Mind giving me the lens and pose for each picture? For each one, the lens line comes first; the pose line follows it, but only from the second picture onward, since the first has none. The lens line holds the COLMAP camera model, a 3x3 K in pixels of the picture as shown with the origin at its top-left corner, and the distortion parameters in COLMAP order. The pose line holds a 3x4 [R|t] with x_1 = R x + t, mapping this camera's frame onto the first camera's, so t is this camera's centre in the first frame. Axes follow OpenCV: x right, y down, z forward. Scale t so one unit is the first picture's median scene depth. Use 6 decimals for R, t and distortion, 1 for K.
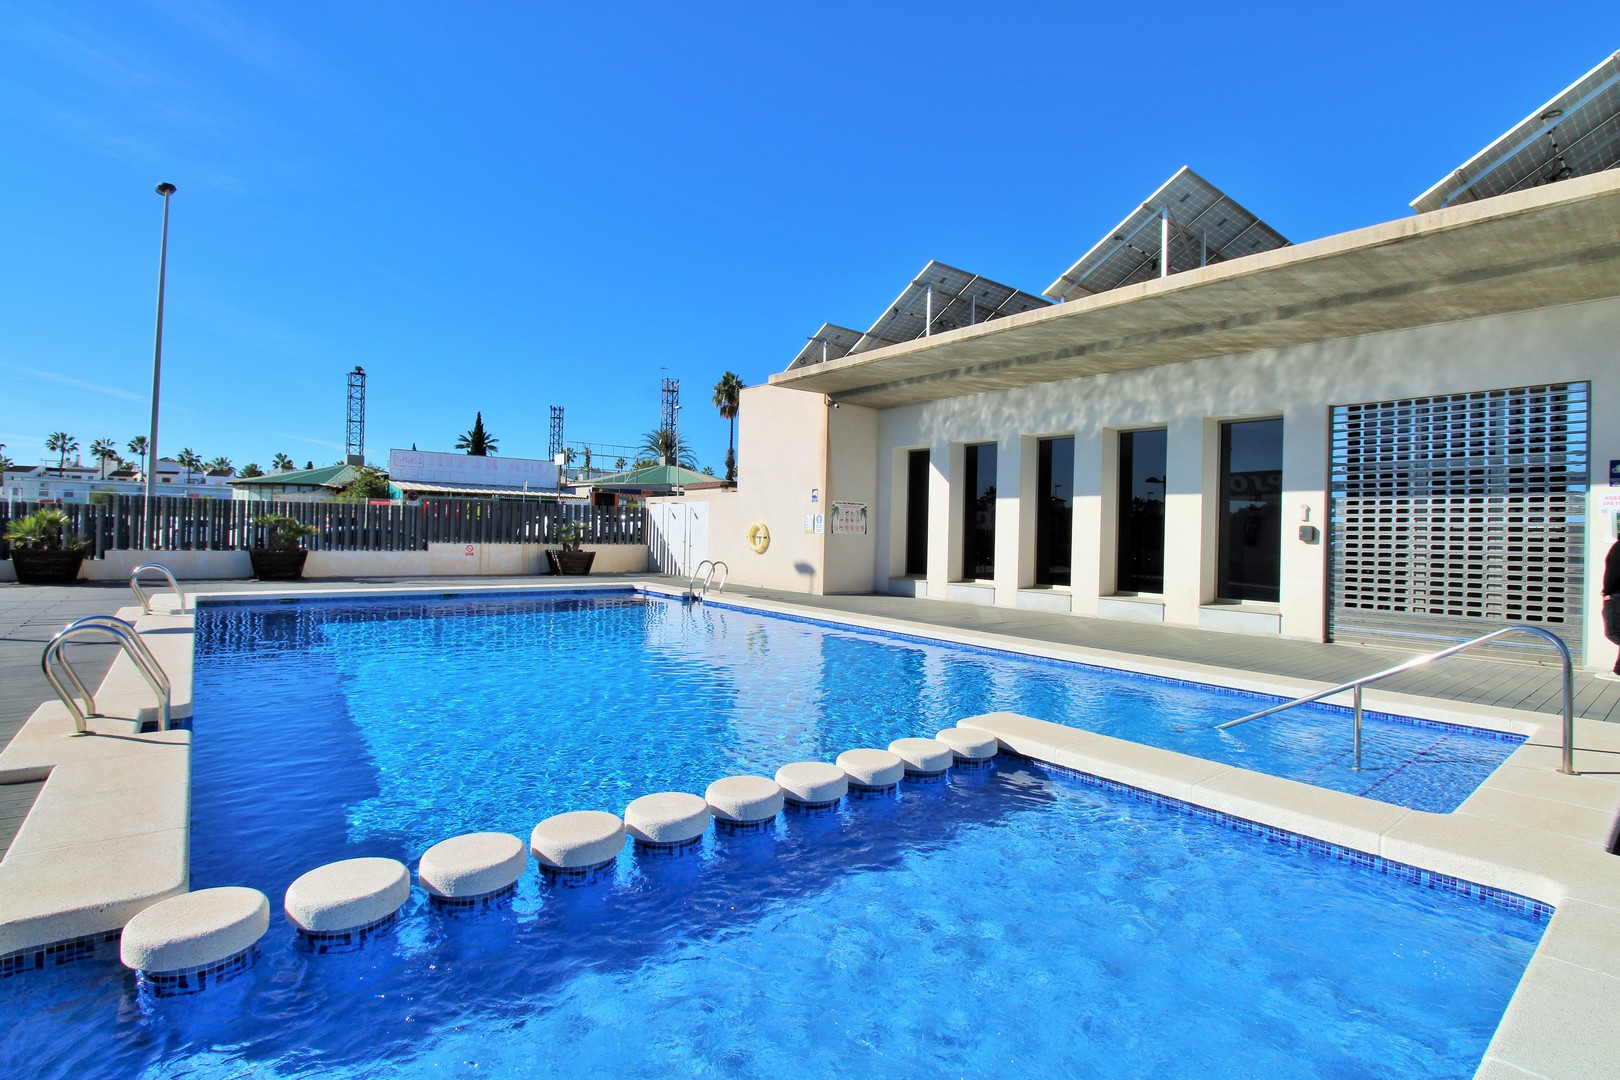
lens RADIAL K [[752.8, 0, 815.7], [0, 752.8, 526.0], [0, 0, 1]] dist [-0.002867, -0.007693]
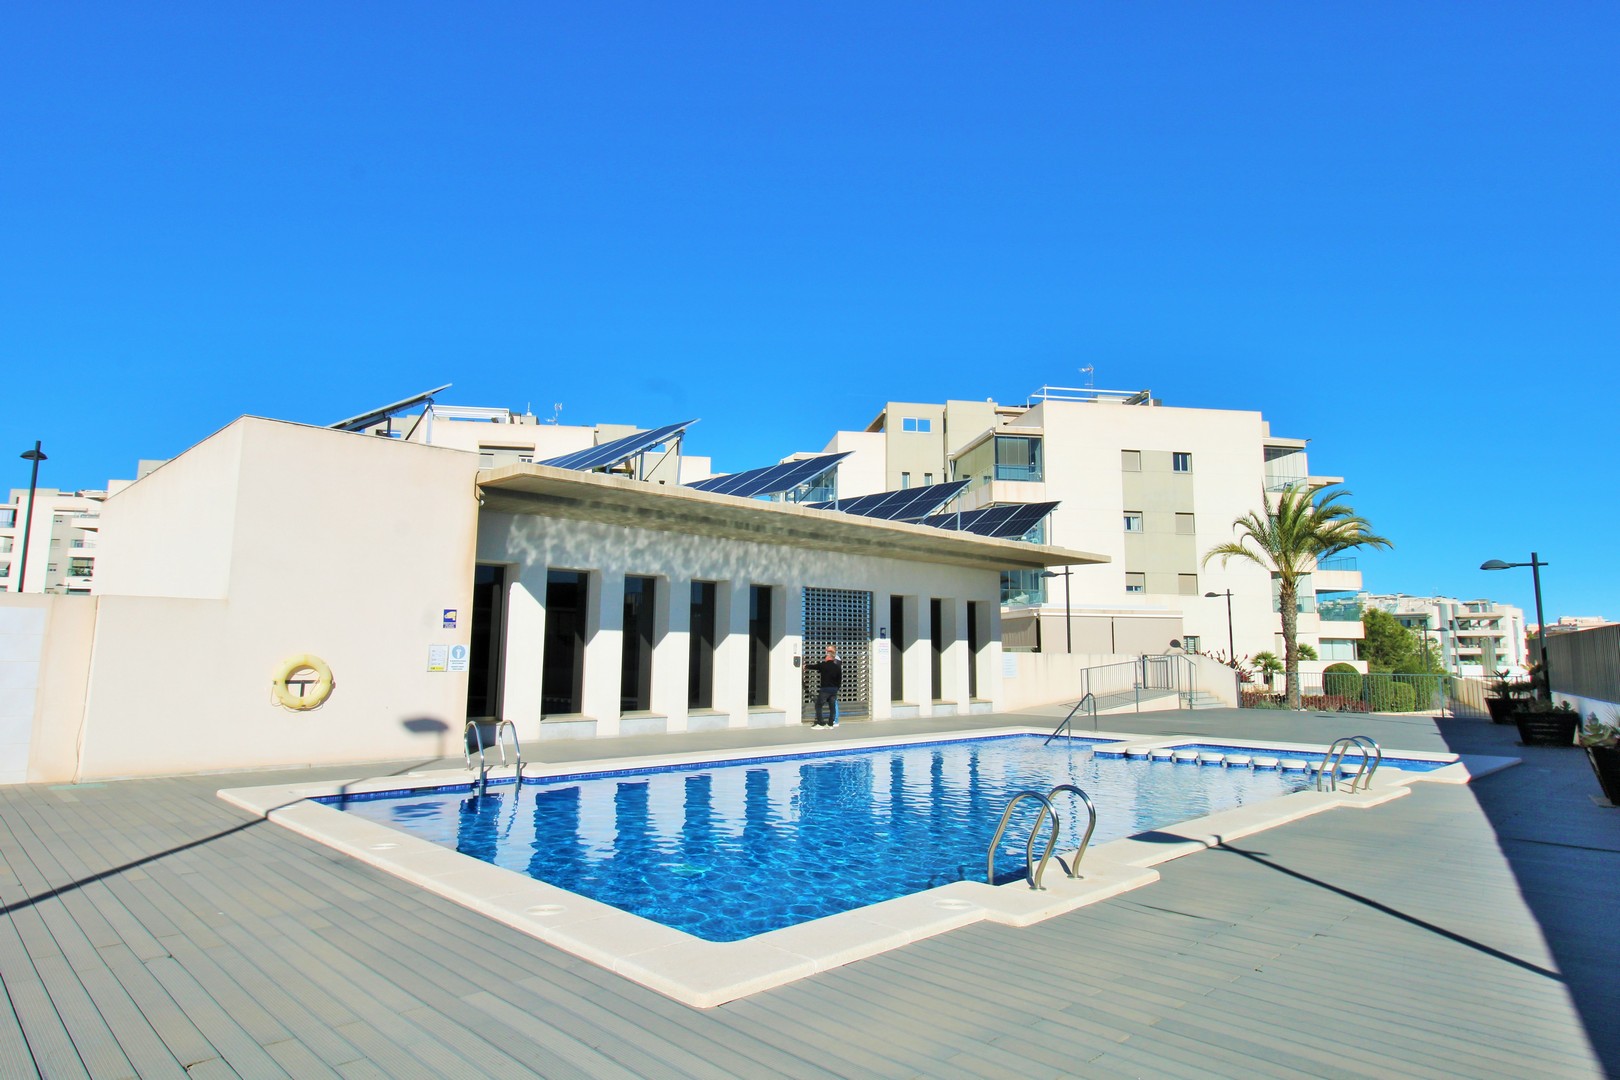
lens RADIAL K [[933.1, 0, 810.0], [0, 933.1, 540.0], [0, 0, 1]] dist [-0.001680, -0.000644]
pose [[-0.098685, 0.095185, 0.990556, -1.245717], [-0.021259, 0.994986, -0.097728, -0.048486], [-0.994892, -0.030702, -0.096167, 1.017011]]
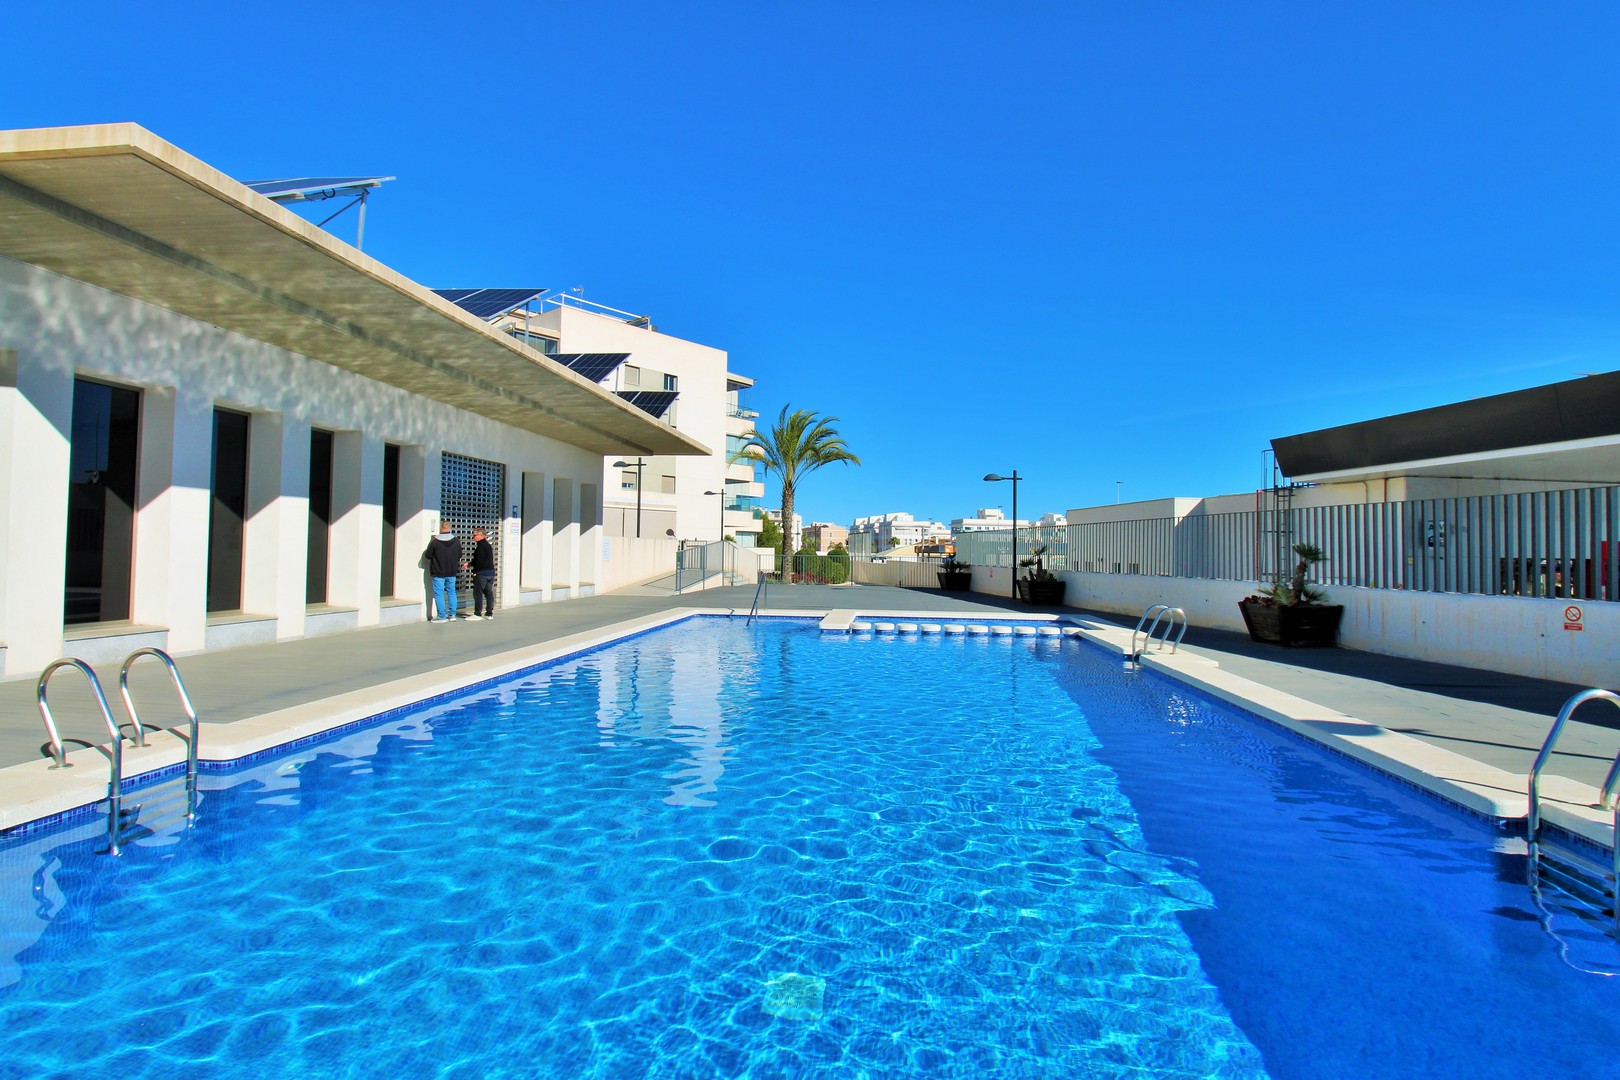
lens RADIAL K [[752.8, 0, 815.7], [0, 752.8, 526.0], [0, 0, 1]] dist [-0.002867, -0.007693]
pose [[-0.713579, -0.014057, 0.700434, -0.686829], [-0.040288, 0.998967, -0.020996, -0.014111], [-0.699416, -0.043202, -0.713408, 1.288445]]
